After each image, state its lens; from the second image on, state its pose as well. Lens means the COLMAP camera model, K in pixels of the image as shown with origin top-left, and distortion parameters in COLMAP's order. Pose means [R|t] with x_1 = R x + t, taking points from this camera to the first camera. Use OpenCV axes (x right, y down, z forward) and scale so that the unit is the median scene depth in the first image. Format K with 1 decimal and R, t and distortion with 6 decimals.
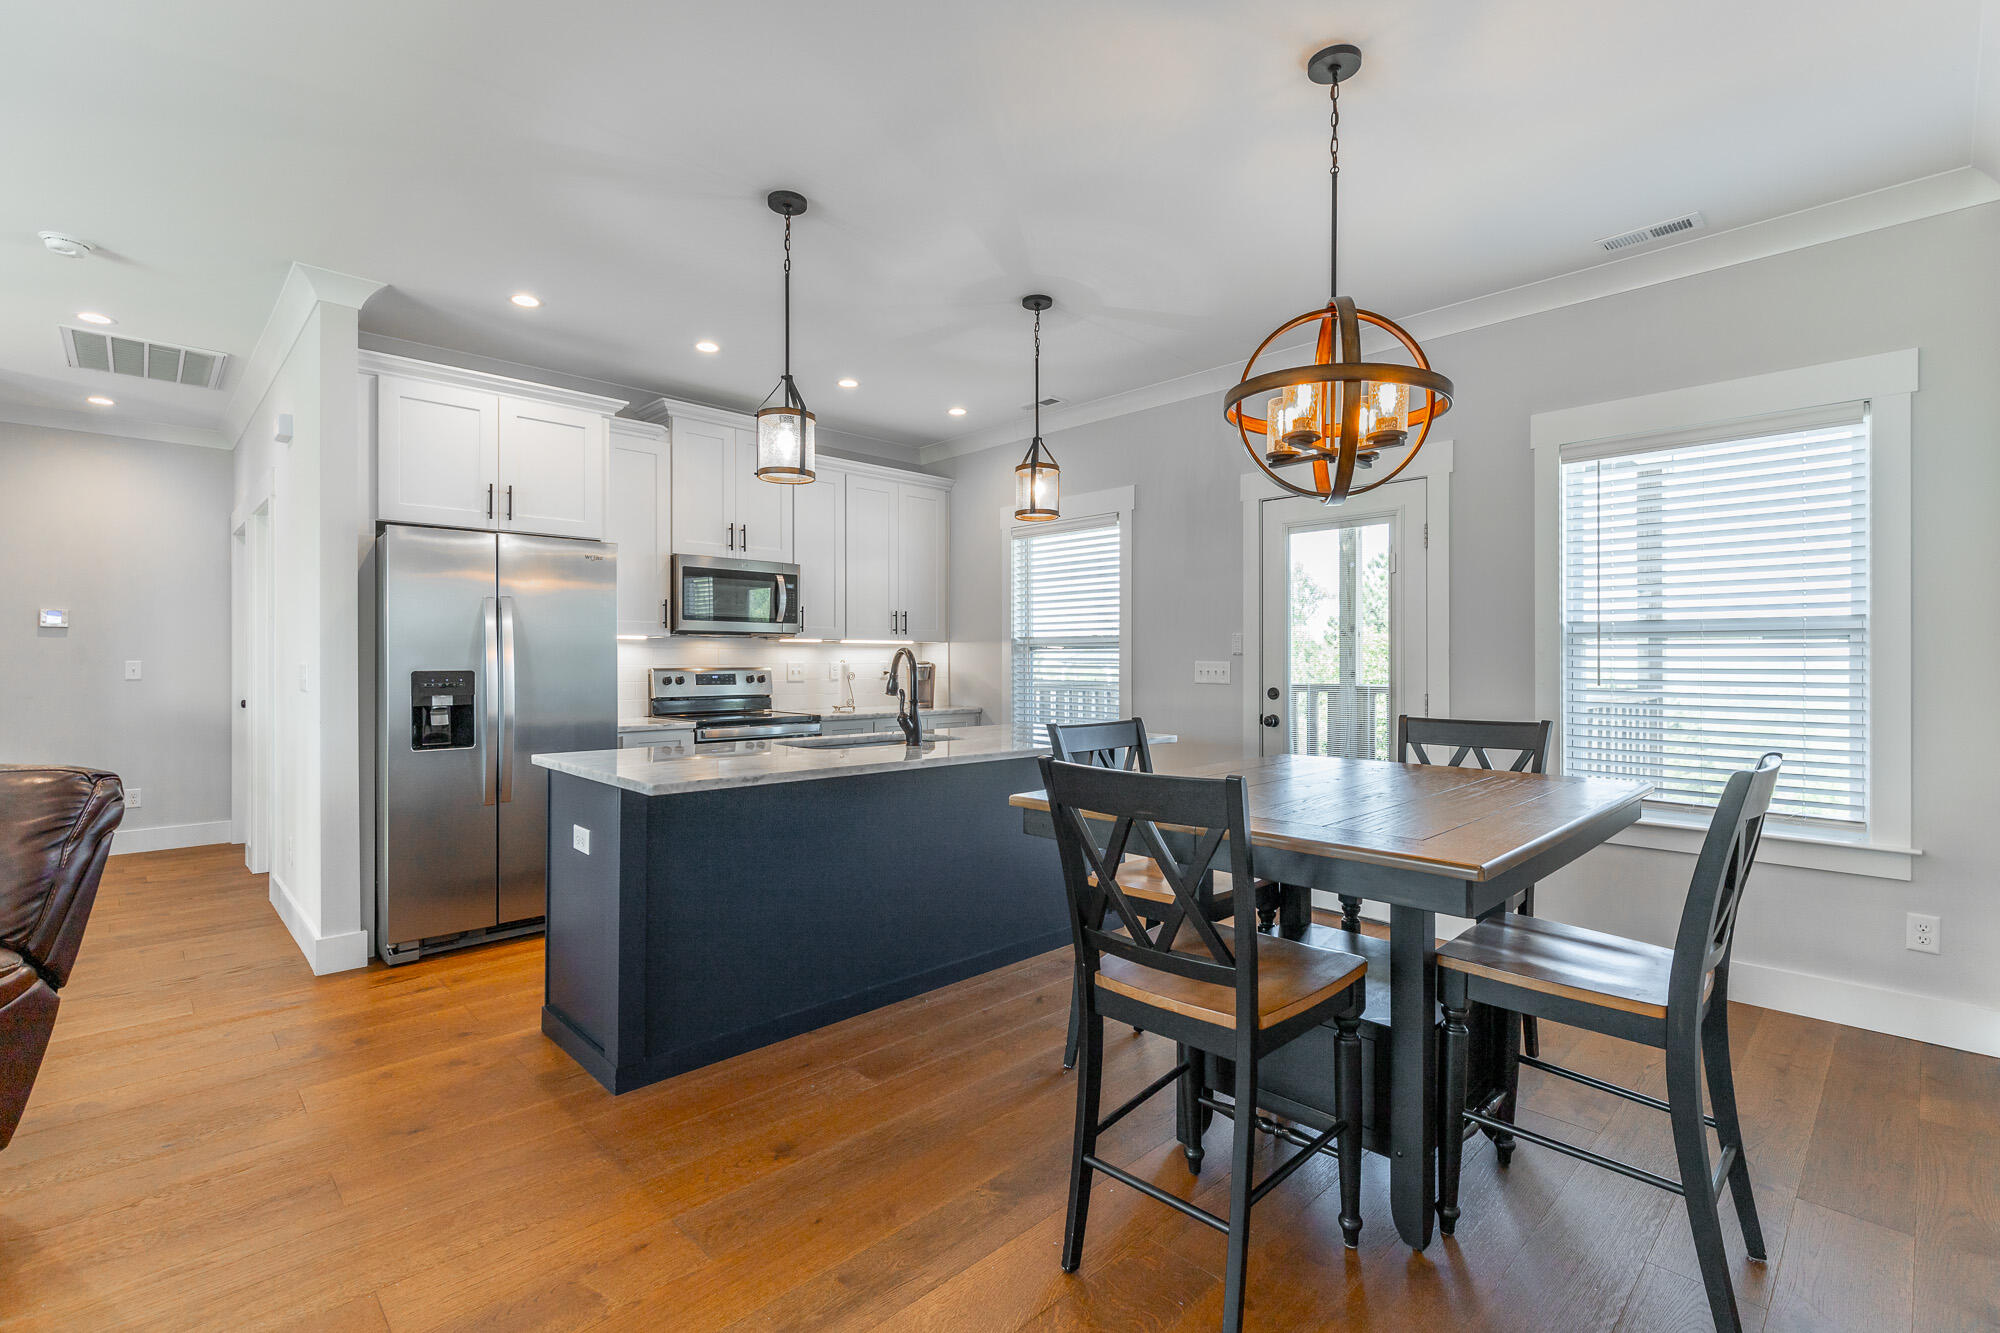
lens RADIAL K [[900.3, 0, 998.7], [0, 900.3, 662.9], [0, 0, 1]] dist [0.006391, -0.001737]
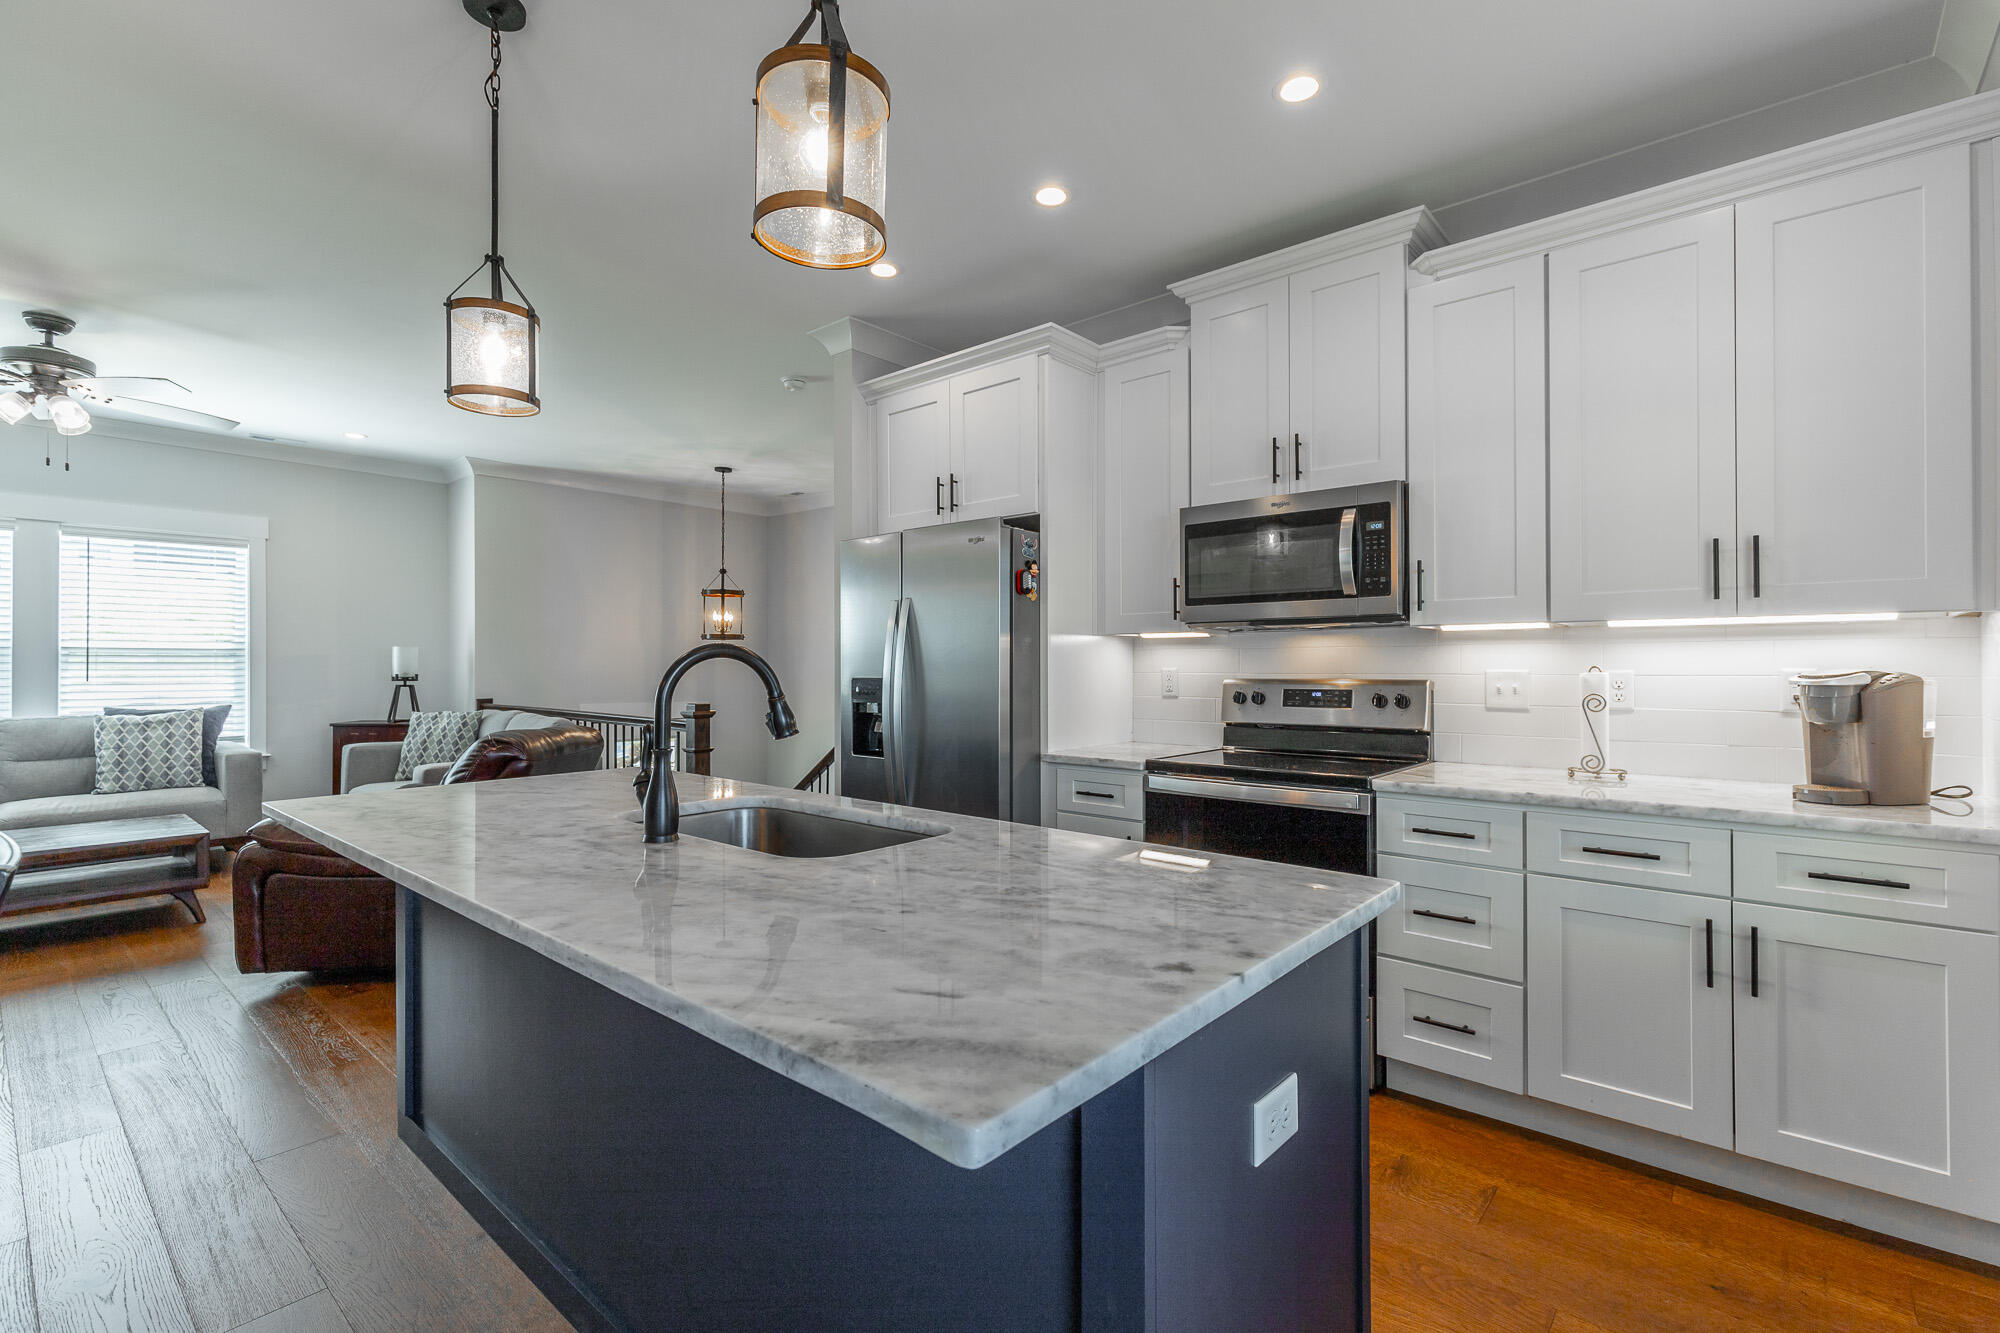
lens RADIAL K [[900.3, 0, 999.3], [0, 900.3, 663.8], [0, 0, 1]] dist [0.006391, -0.001737]
pose [[0.092269, -0.004866, -0.995722, 0.324450], [-0.002331, 0.999984, -0.005103, -0.001818], [0.995731, 0.002792, 0.092256, 0.874941]]
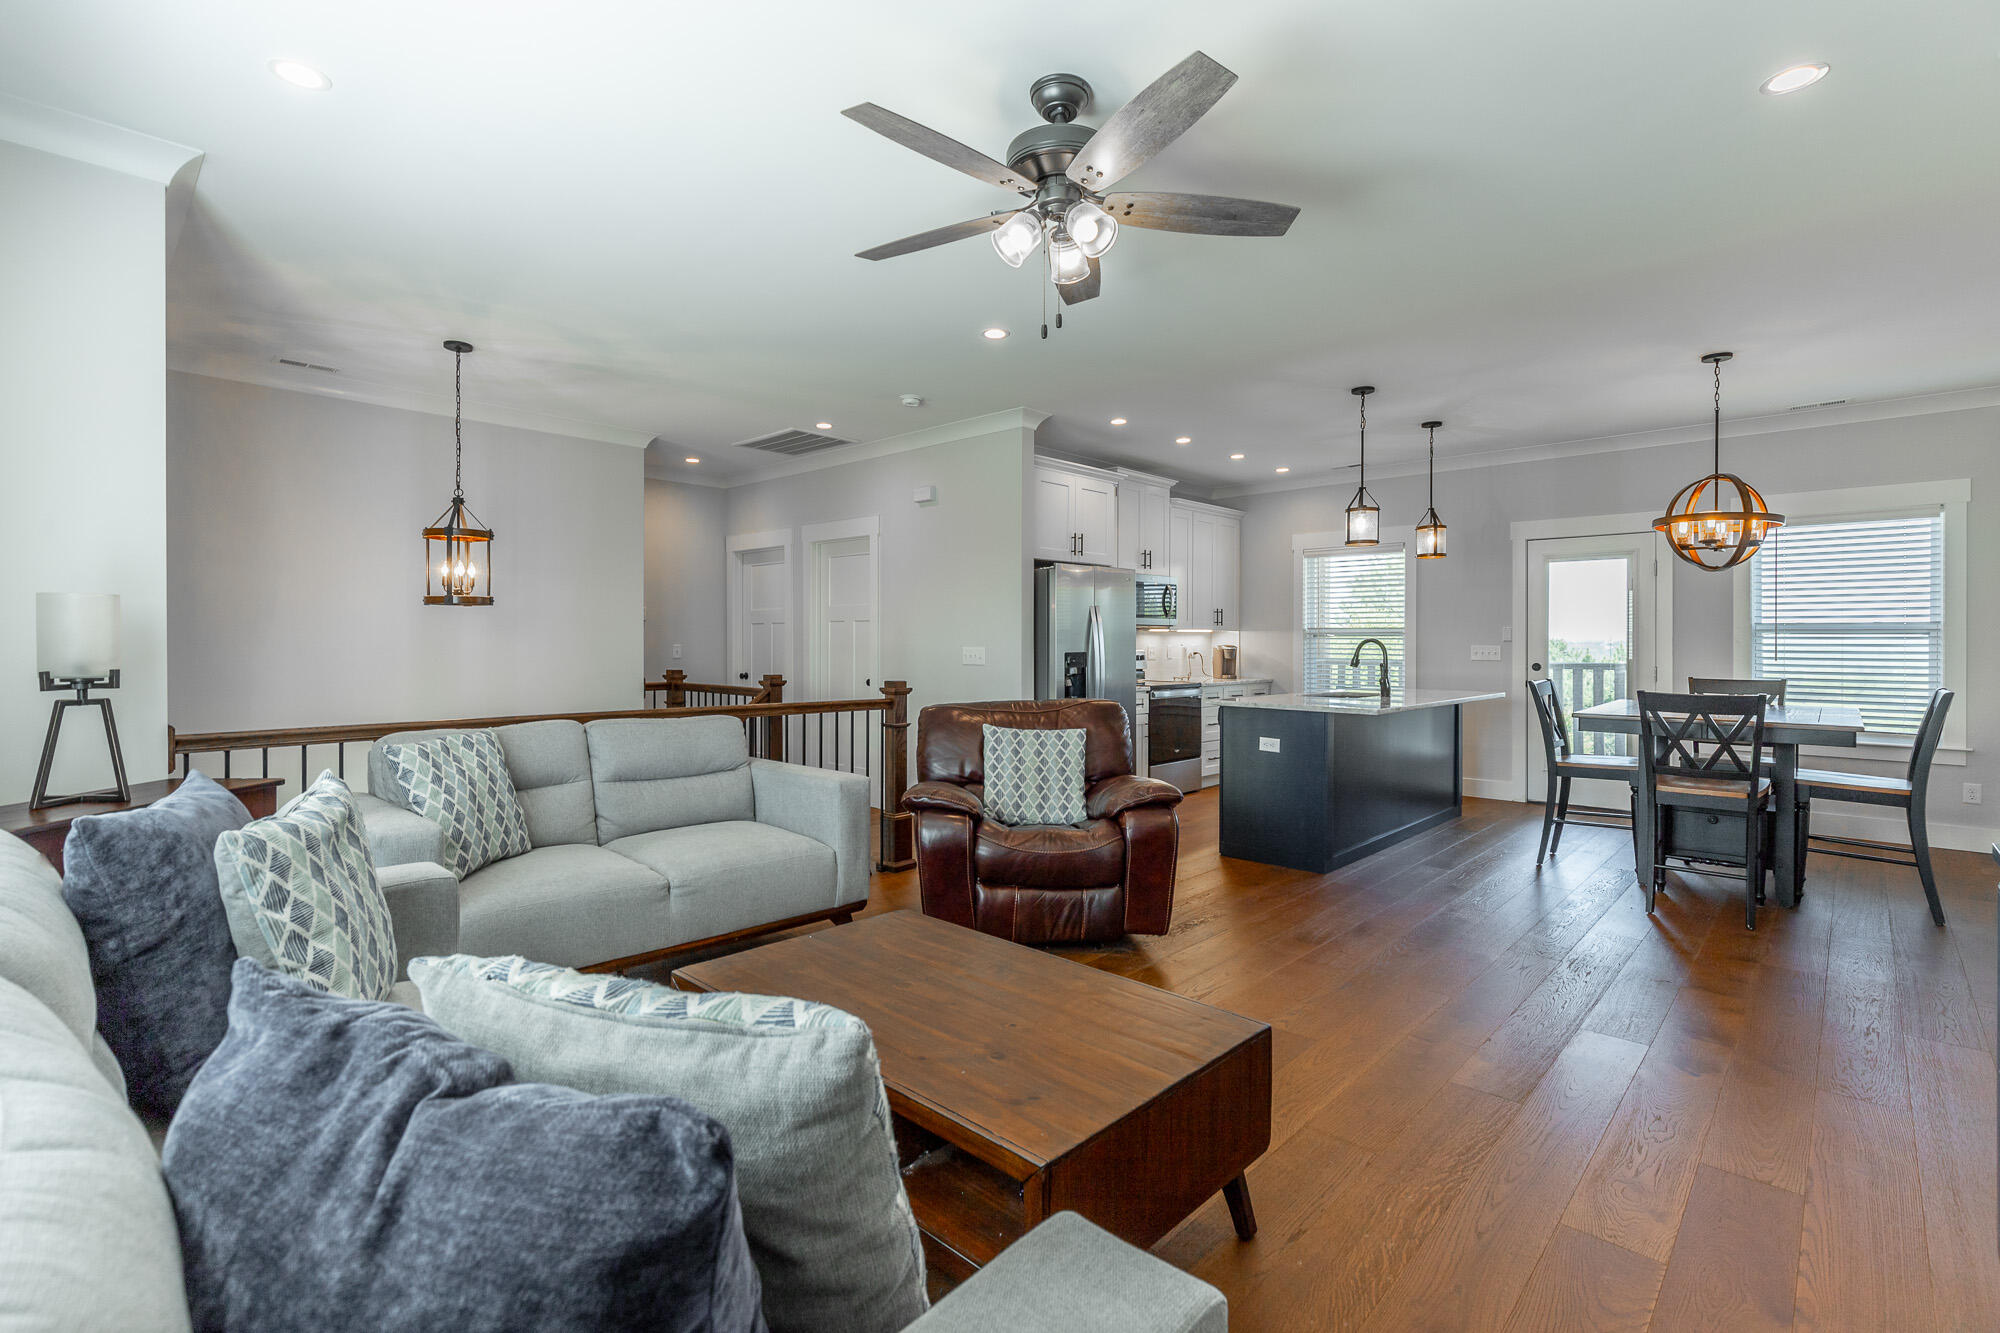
lens RADIAL K [[900.3, 0, 991.7], [0, 900.3, 645.0], [0, 0, 1]] dist [0.006391, -0.001737]
pose [[0.999066, 0.000029, 0.043205, -0.694006], [-0.000139, 0.999997, 0.002546, -0.006922], [-0.043204, -0.002549, 0.999063, -0.498508]]
